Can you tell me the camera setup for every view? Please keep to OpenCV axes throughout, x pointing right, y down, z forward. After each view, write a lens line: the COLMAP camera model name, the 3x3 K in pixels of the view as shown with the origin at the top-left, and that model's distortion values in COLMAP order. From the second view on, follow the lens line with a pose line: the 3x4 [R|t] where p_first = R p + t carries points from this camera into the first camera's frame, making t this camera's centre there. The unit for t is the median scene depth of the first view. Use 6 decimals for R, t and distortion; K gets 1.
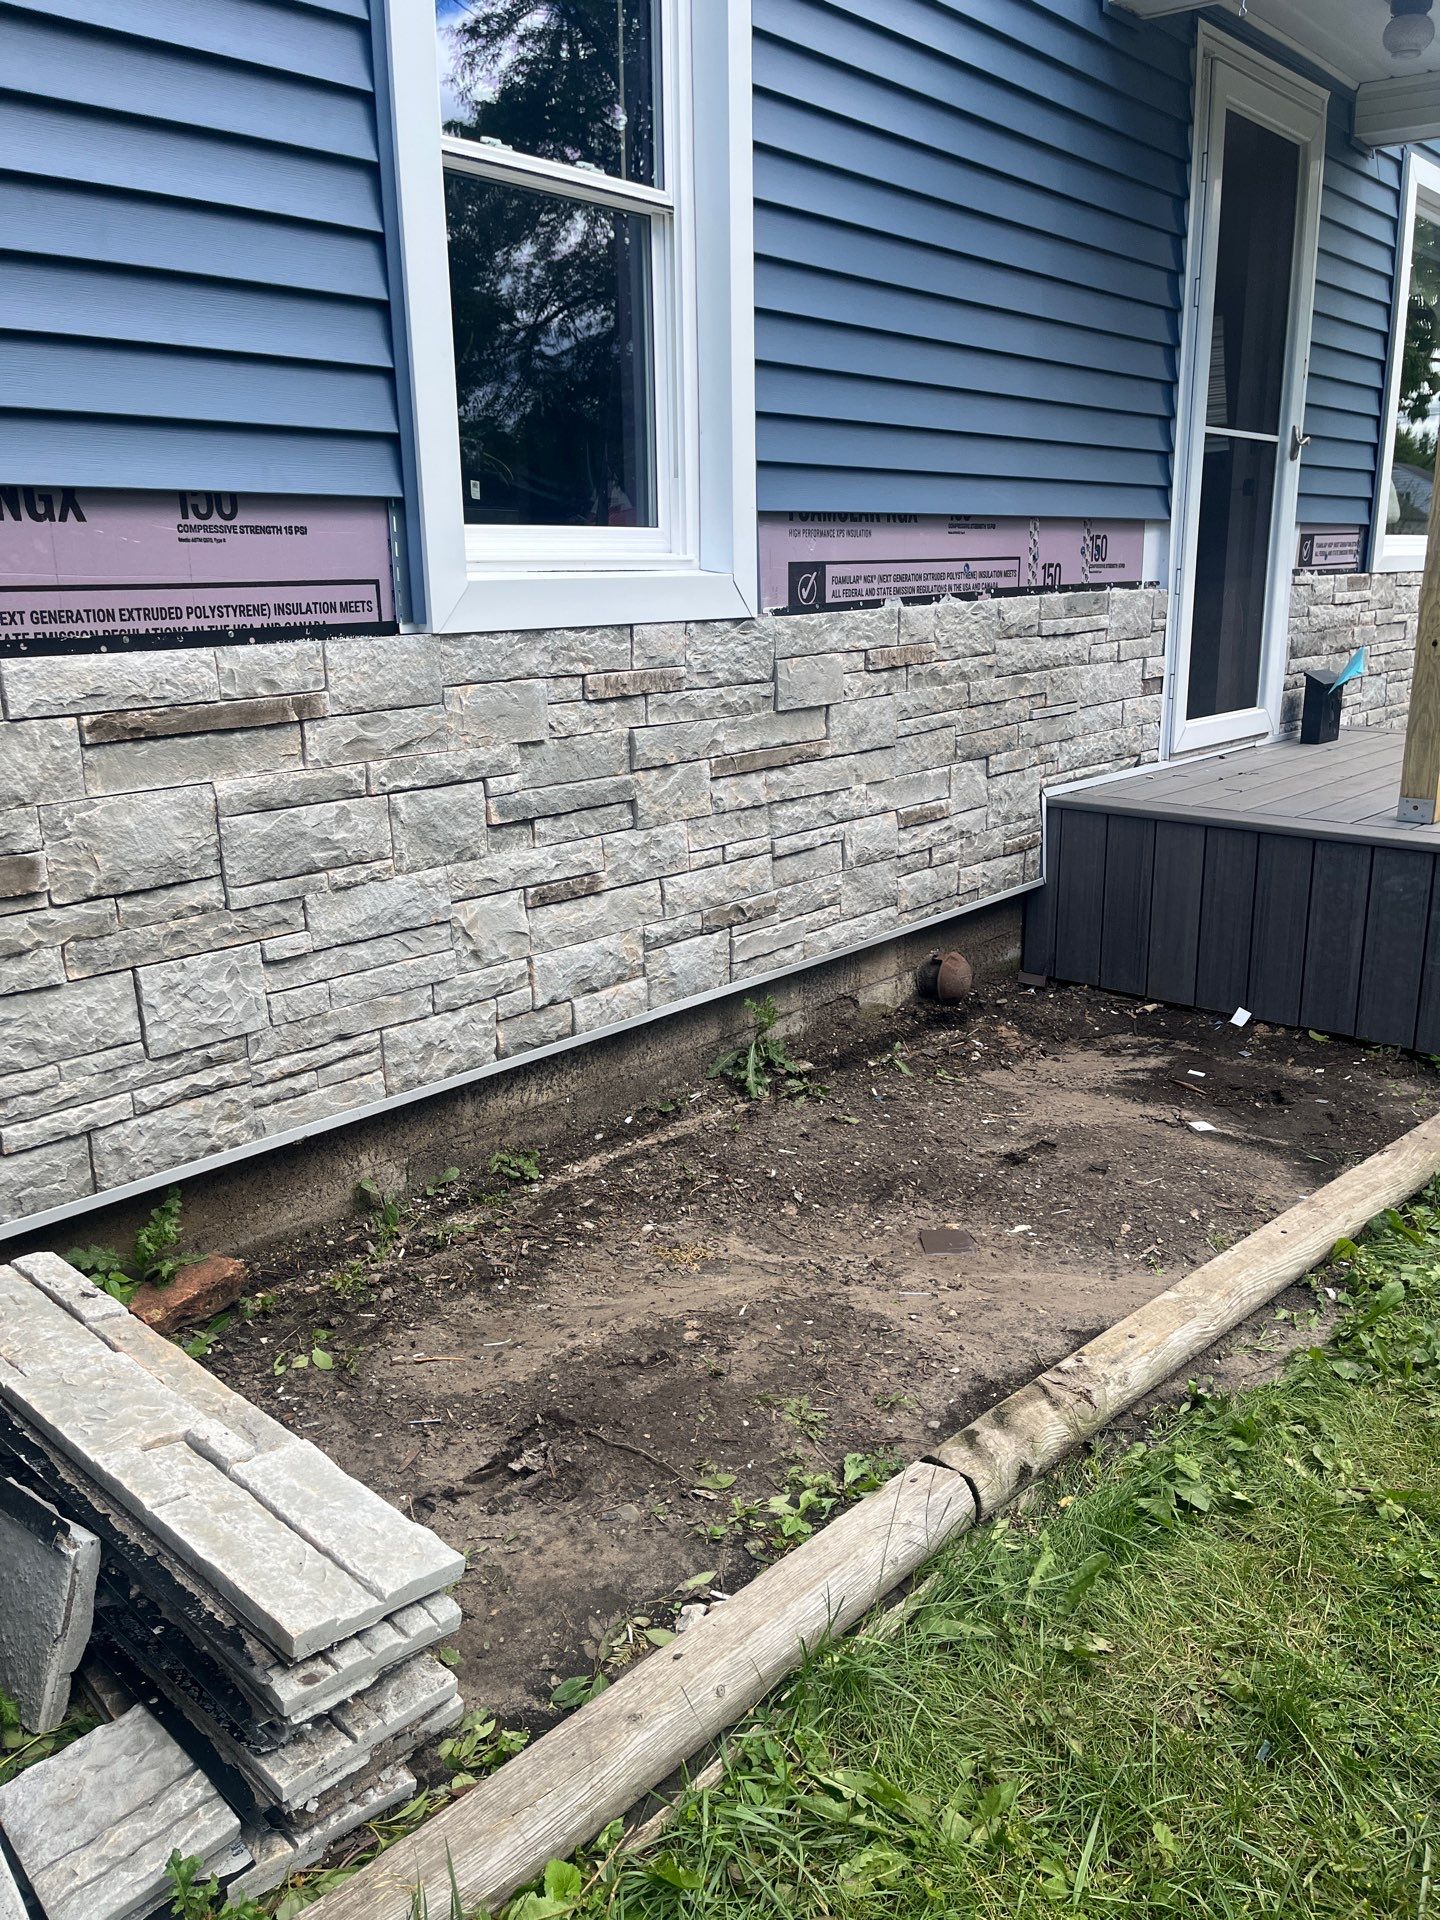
lens RADIAL K [[1433.2, 0, 721.6], [0, 1433.2, 945.1], [0, 0, 1]] dist [0.059734, -0.077021]
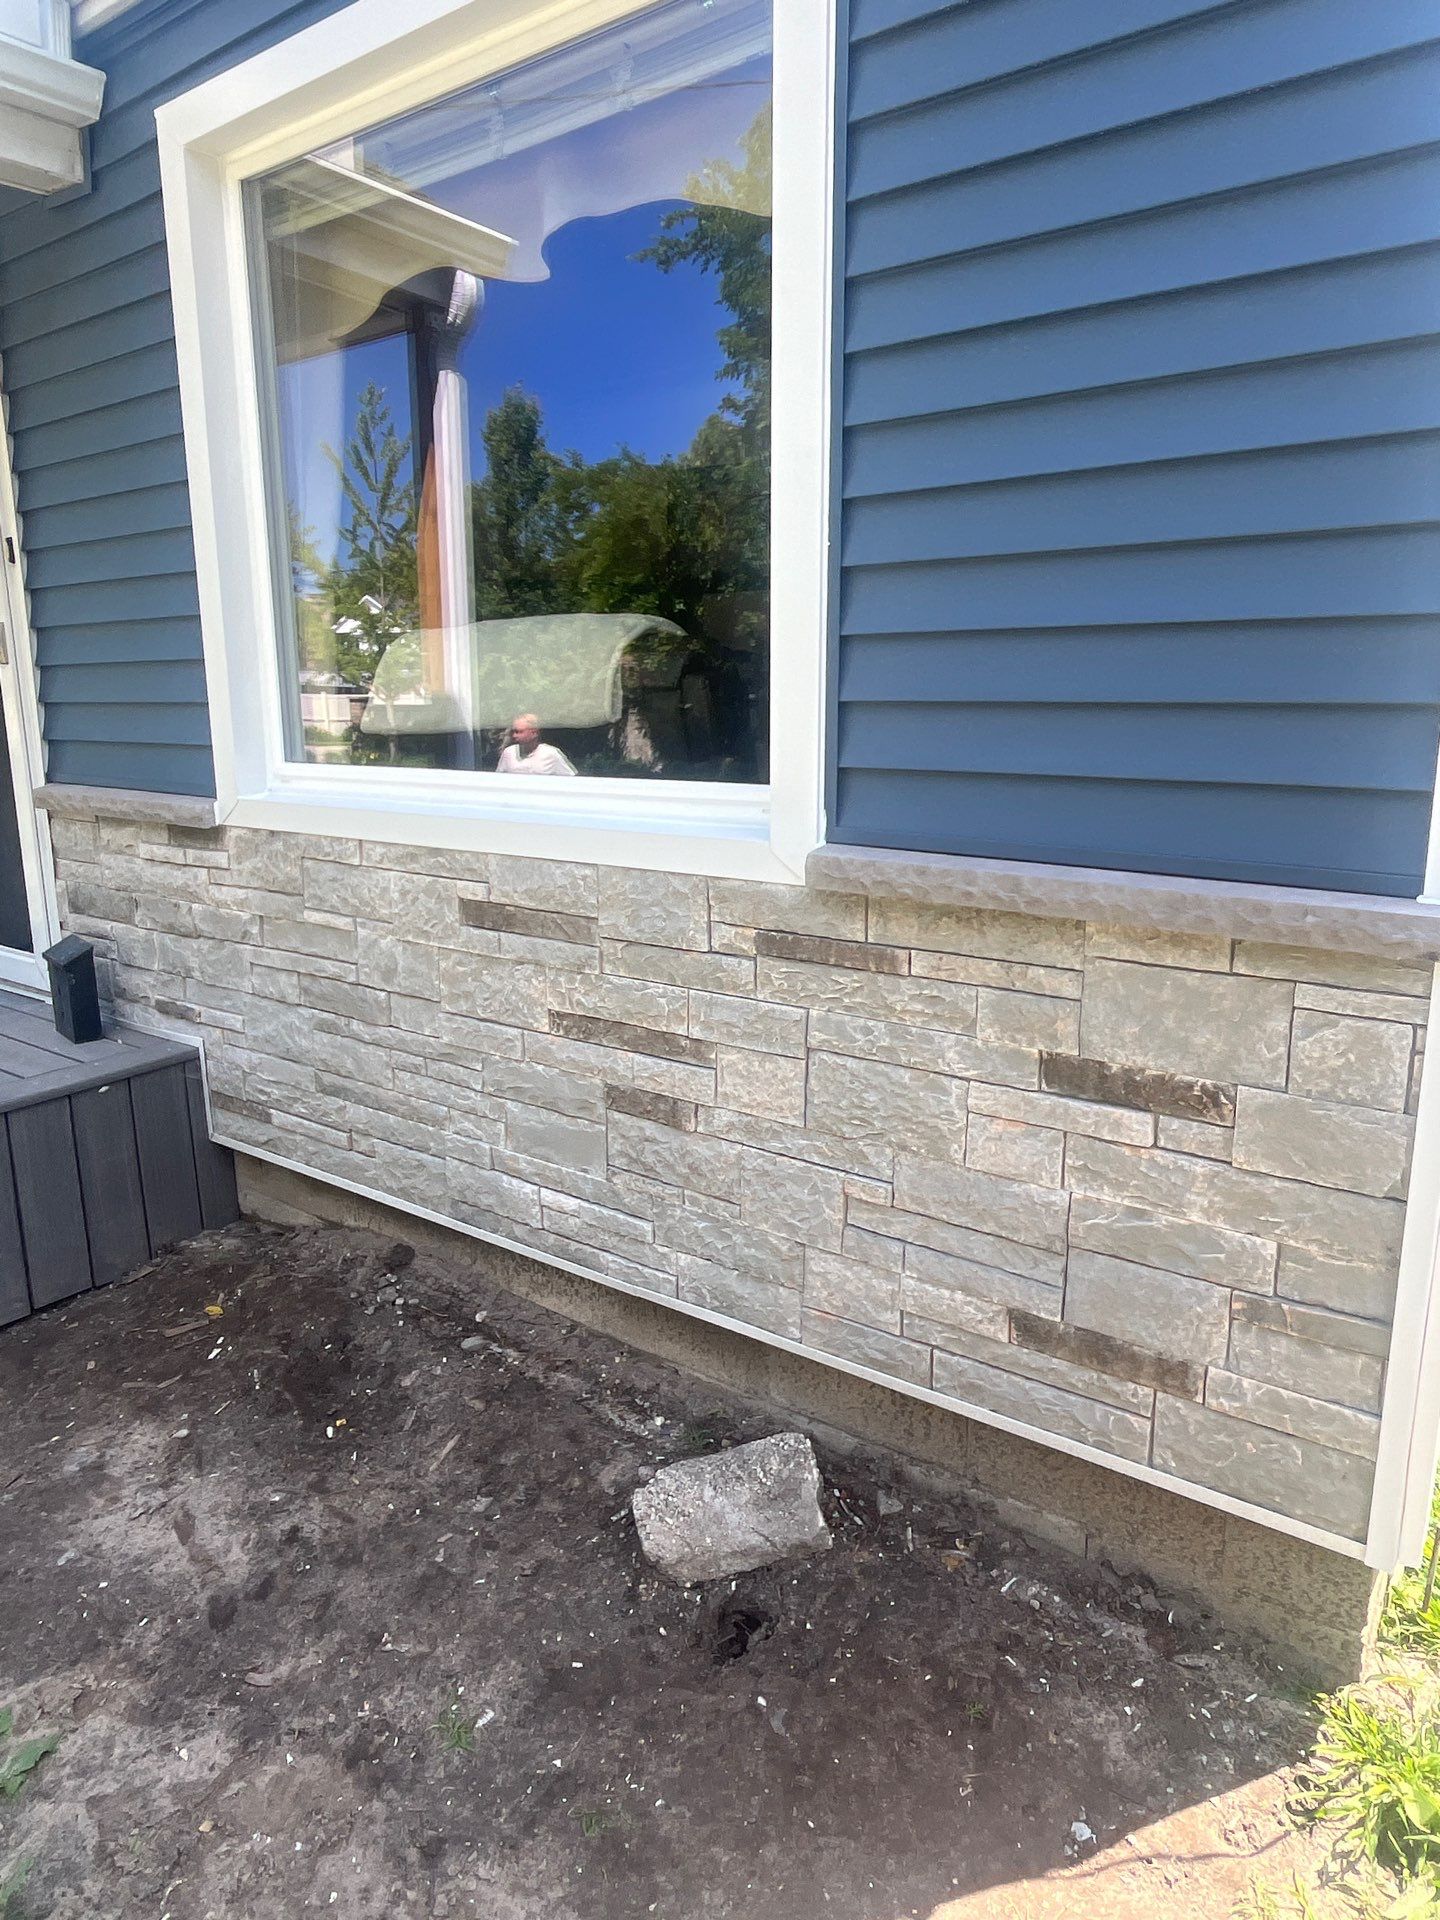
lens RADIAL K [[1231.9, 0, 708.9], [0, 1231.9, 954.2], [0, 0, 1]] dist [-0.001651, -0.000214]
pose [[0.090637, 0.227412, -0.969571, 1.868928], [-0.240658, 0.949726, 0.200260, -0.683987], [0.966369, 0.215185, 0.140809, 2.177016]]
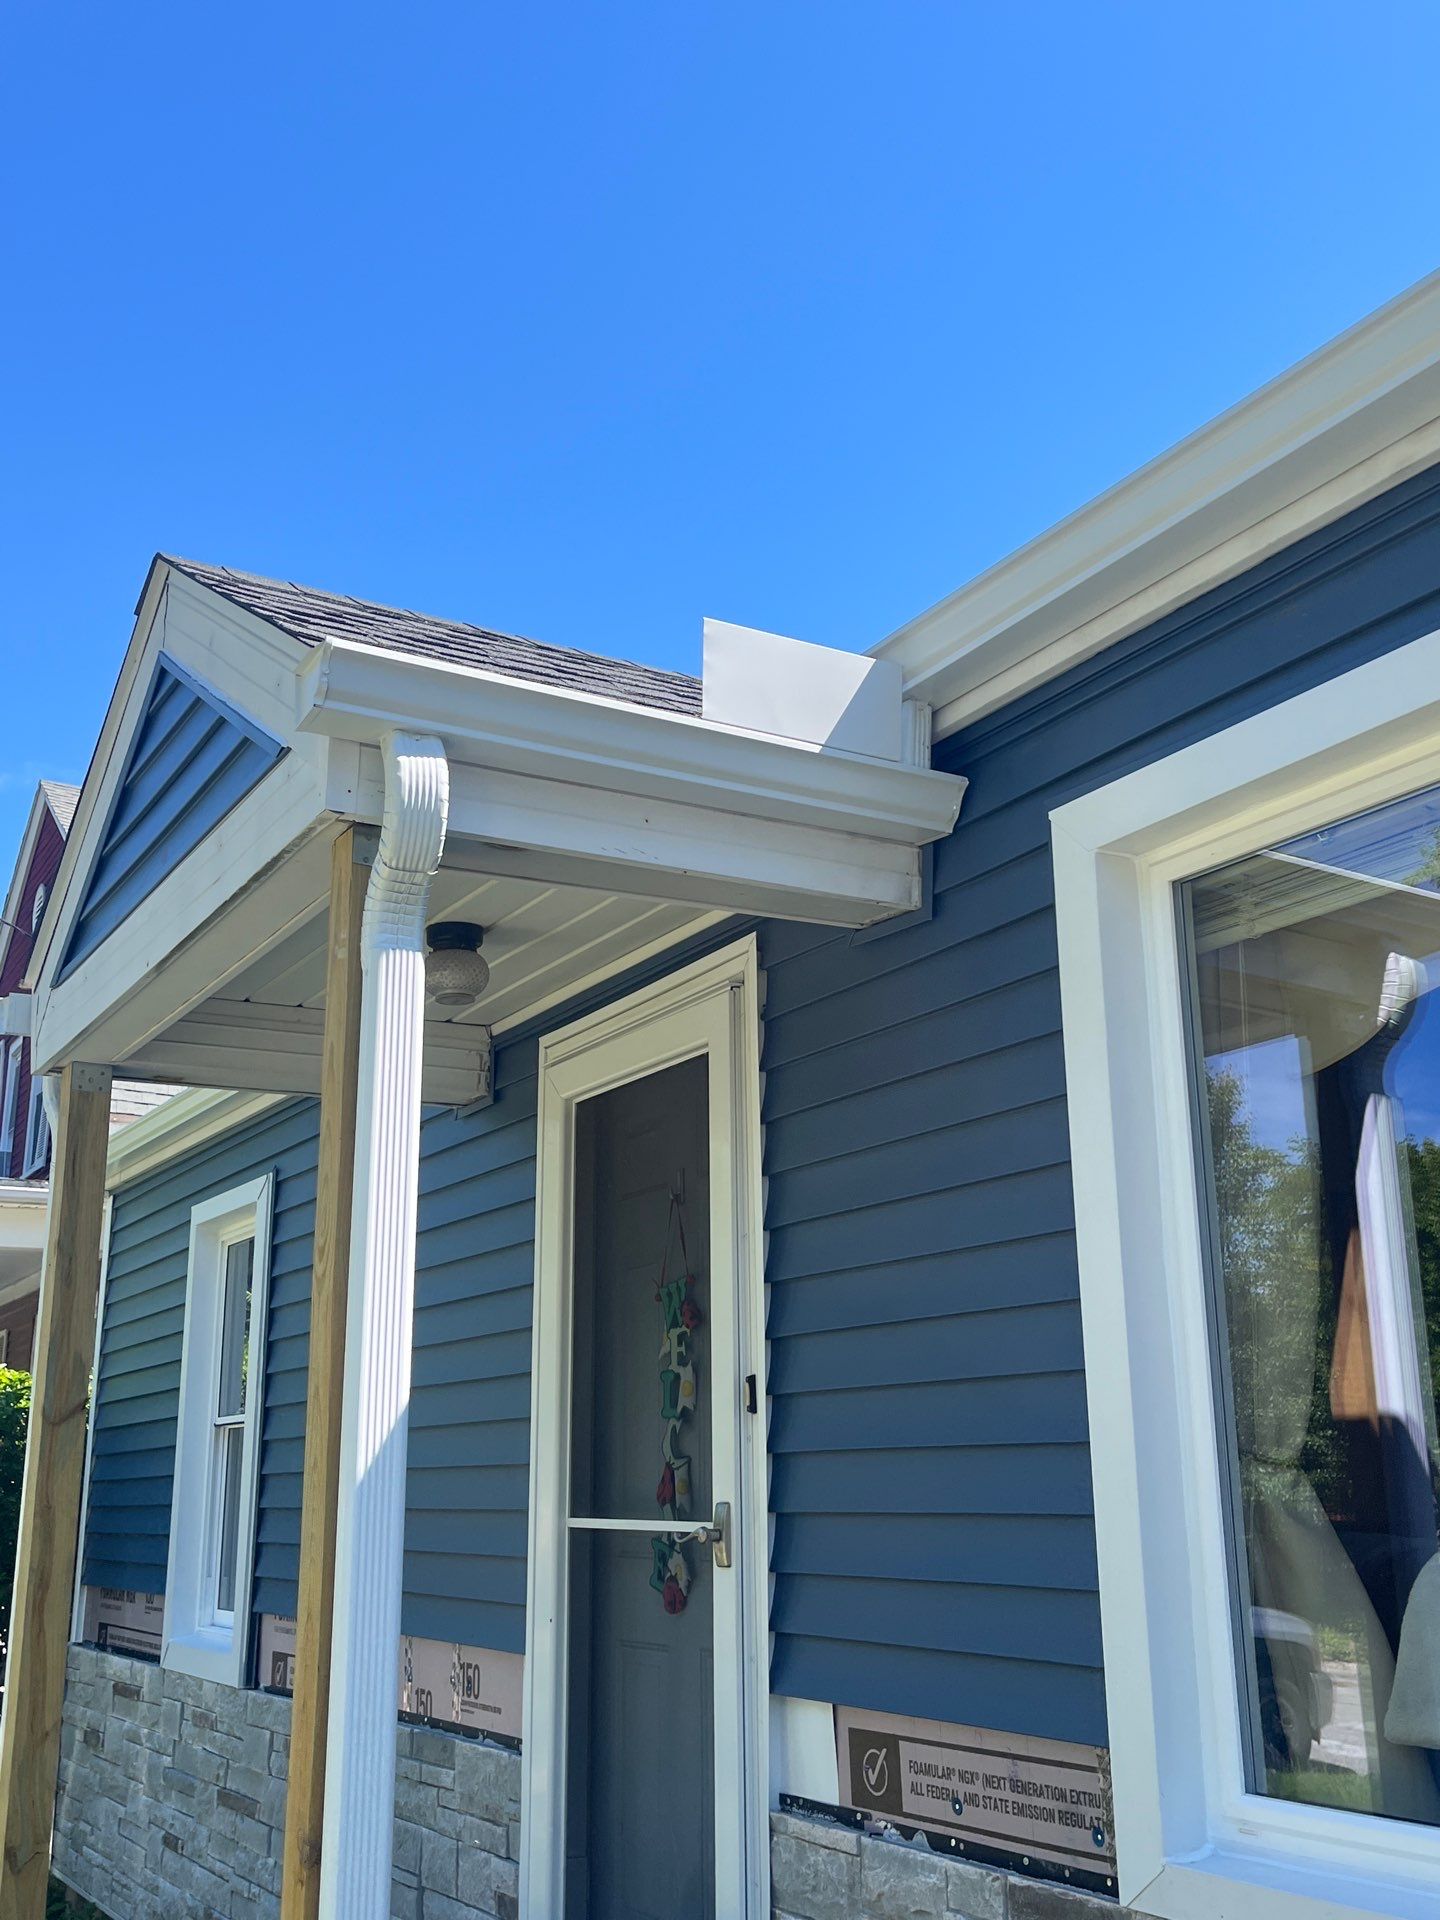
lens RADIAL K [[1822.2, 0, 723.7], [0, 1822.2, 967.6], [0, 0, 1]] dist [0.024772, 0.000000]
pose [[-0.285536, -0.238386, -0.928246, 1.747970], [-0.222325, 0.958624, -0.177798, -0.703427], [0.932224, 0.155605, -0.326721, 1.953551]]
